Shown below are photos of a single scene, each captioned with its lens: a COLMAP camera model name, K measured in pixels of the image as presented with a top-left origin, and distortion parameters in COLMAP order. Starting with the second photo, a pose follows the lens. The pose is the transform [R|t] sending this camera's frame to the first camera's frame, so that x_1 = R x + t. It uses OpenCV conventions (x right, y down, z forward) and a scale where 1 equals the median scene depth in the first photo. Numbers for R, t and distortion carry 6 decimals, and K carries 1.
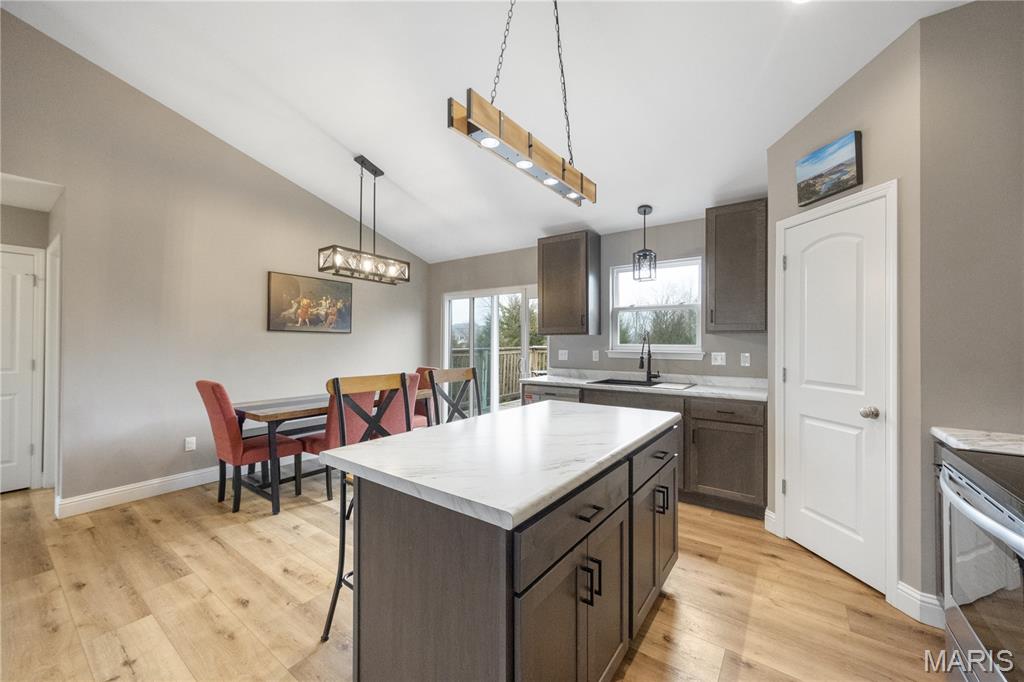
lens RADIAL K [[391.7, 0, 516.7], [0, 391.7, 341.9], [0, 0, 1]] dist [-0.000742, 0.000096]
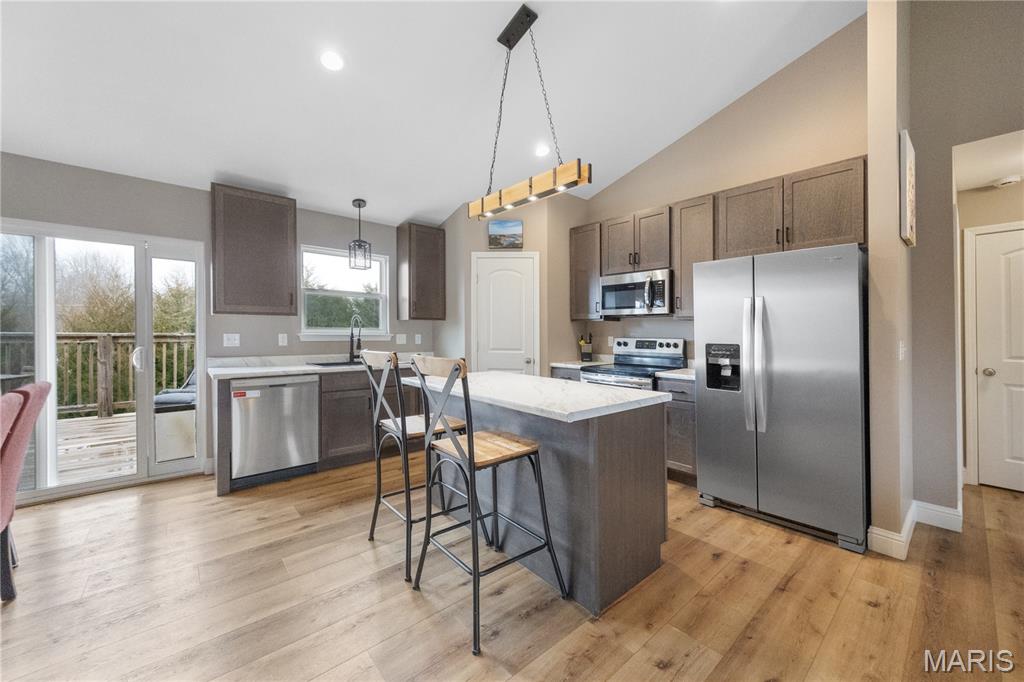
lens RADIAL K [[391.7, 0, 514.8], [0, 391.7, 331.3], [0, 0, 1]] dist [-0.000742, 0.000096]
pose [[0.225214, 0.002603, 0.974306, -0.662545], [-0.006039, 0.999981, -0.001276, 0.017041], [-0.974291, -0.005597, 0.225225, 0.352933]]
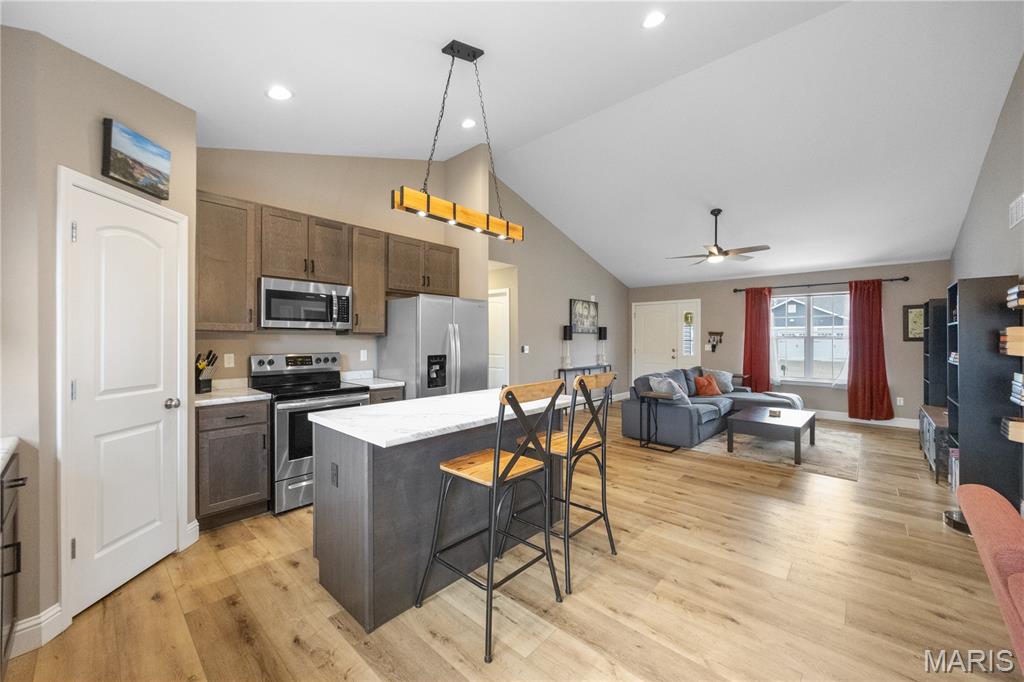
lens RADIAL K [[391.7, 0, 512.5], [0, 391.7, 338.4], [0, 0, 1]] dist [-0.000742, 0.000096]
pose [[-0.994050, -0.003266, 0.108874, -0.135090], [-0.003401, 0.999994, -0.001050, -0.008643], [-0.108870, -0.001414, -0.994055, 1.208372]]
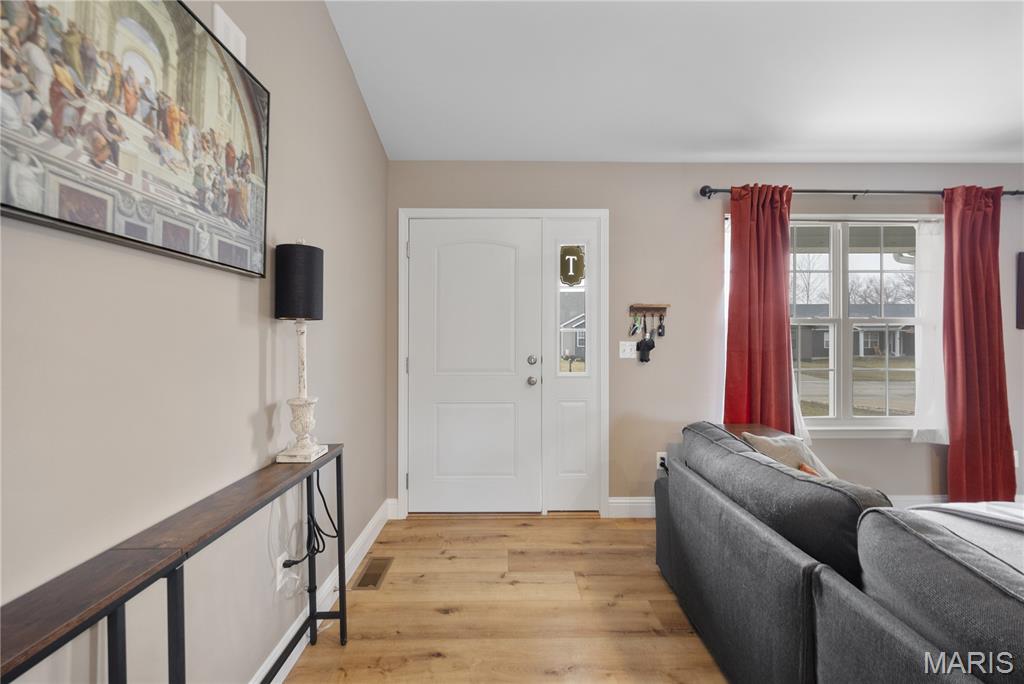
lens RADIAL K [[391.7, 0, 508.5], [0, 391.7, 338.9], [0, 0, 1]] dist [-0.000742, 0.000096]
pose [[-0.800119, -0.001291, -0.599840, -0.335498], [-0.001689, 0.999999, 0.000102, 0.015457], [0.599839, 0.001095, -0.800120, -0.625700]]
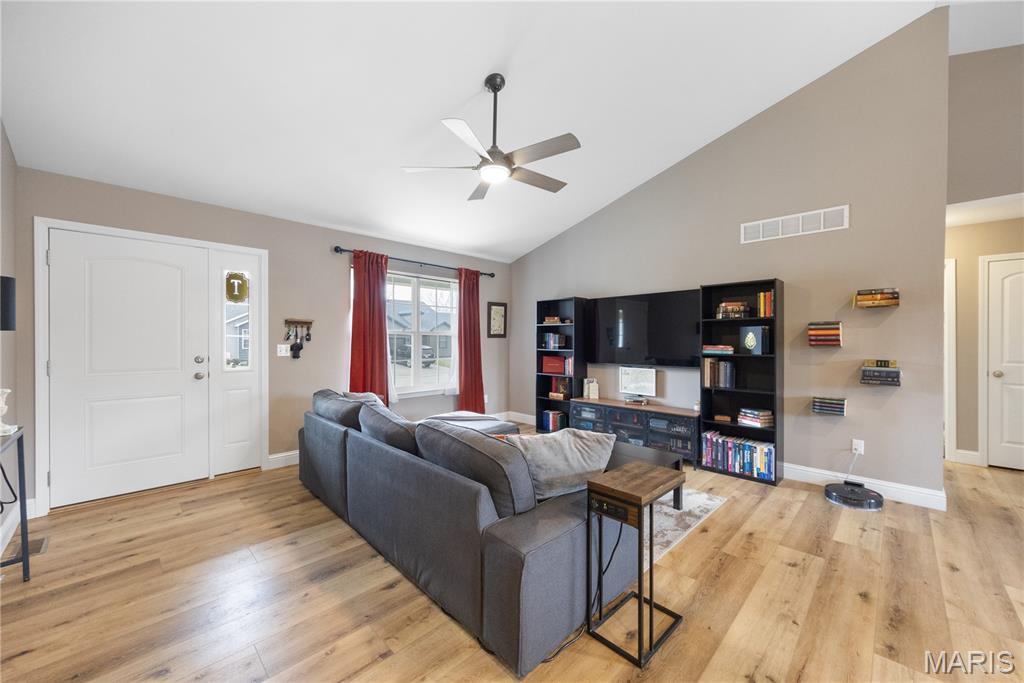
lens RADIAL K [[391.7, 0, 509.7], [0, 391.7, 341.6], [0, 0, 1]] dist [-0.000742, 0.000096]
pose [[-0.152074, 0.001613, -0.988368, 0.015712], [-0.000968, 0.999998, 0.001780, 0.009434], [0.988369, 0.001227, -0.152072, -0.297438]]
